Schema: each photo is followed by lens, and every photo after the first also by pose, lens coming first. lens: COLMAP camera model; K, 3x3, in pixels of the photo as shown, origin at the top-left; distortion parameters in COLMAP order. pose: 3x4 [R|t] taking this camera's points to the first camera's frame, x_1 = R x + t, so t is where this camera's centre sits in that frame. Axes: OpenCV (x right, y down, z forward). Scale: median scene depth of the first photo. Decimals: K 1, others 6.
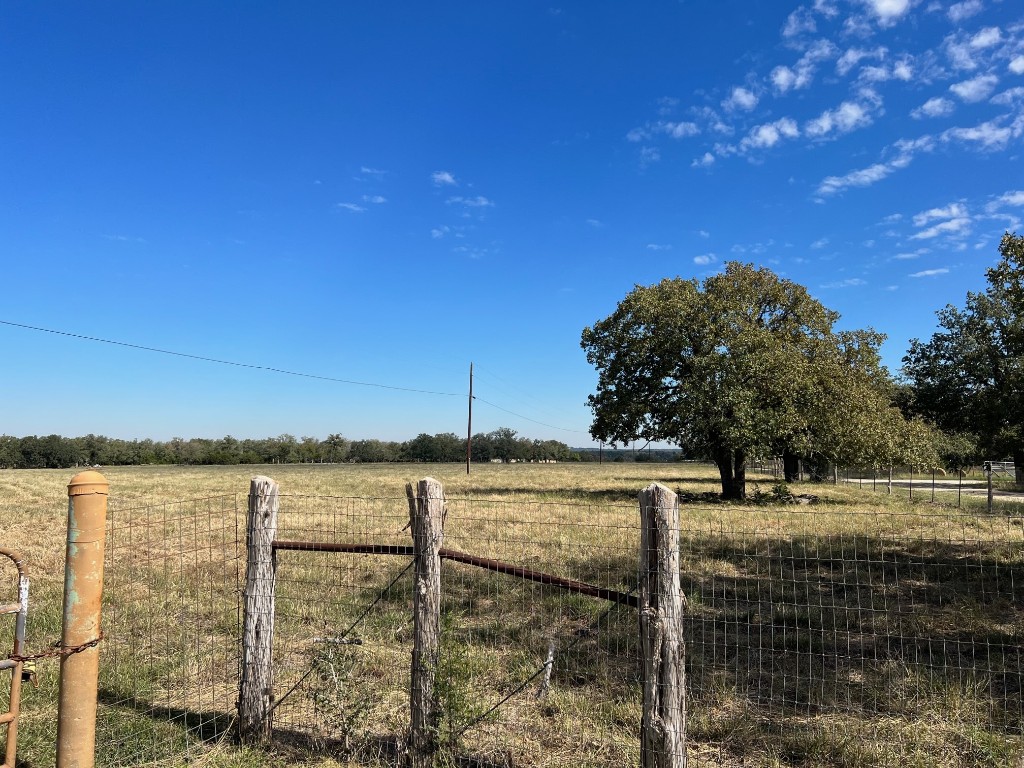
lens RADIAL K [[754.0, 0, 511.4], [0, 754.0, 379.1], [0, 0, 1]] dist [0.004006, -0.000772]
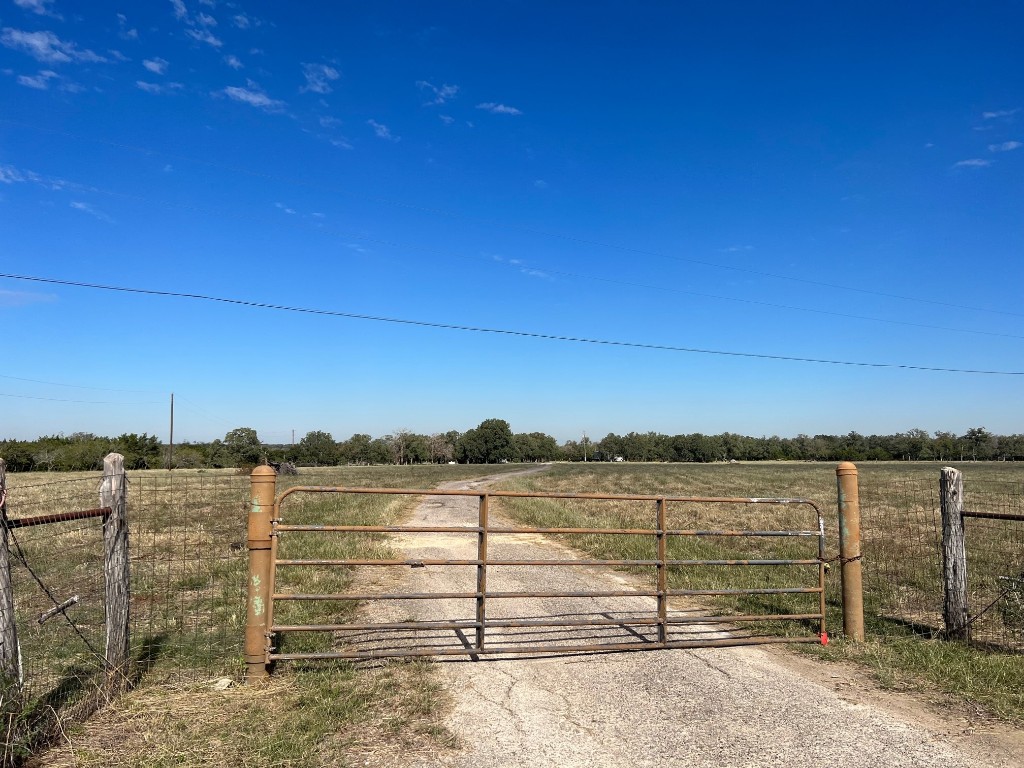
lens RADIAL K [[754.0, 0, 511.4], [0, 754.0, 379.1], [0, 0, 1]] dist [0.004006, -0.000772]
pose [[0.711330, -0.064255, -0.699914, 0.114240], [0.067844, 0.997440, -0.022617, -0.072099], [0.699576, -0.031397, 0.713868, -0.680063]]
